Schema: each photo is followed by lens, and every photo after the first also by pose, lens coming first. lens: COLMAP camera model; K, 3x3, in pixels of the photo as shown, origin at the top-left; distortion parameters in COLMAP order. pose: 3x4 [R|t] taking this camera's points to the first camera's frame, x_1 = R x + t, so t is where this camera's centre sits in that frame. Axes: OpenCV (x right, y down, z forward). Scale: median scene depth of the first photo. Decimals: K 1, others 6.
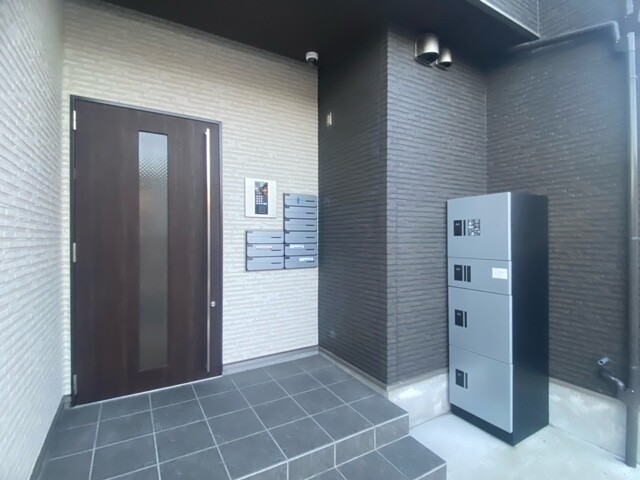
lens RADIAL K [[317.1, 0, 328.3], [0, 317.1, 236.0], [0, 0, 1]] dist [0.028645, -0.024272]
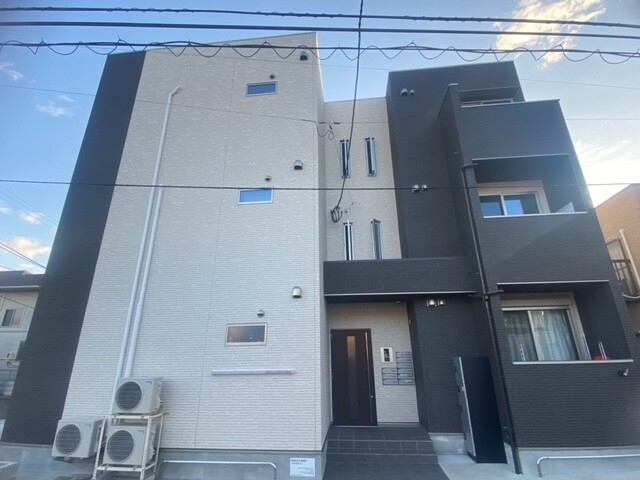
lens RADIAL K [[317.9, 0, 316.7], [0, 317.9, 240.2], [0, 0, 1]] dist [0.019223, -0.023402]
pose [[0.797704, -0.216676, -0.562779, 1.056225], [0.012189, 0.938824, -0.344181, -0.112516], [0.602927, 0.267695, 0.751544, -1.659067]]
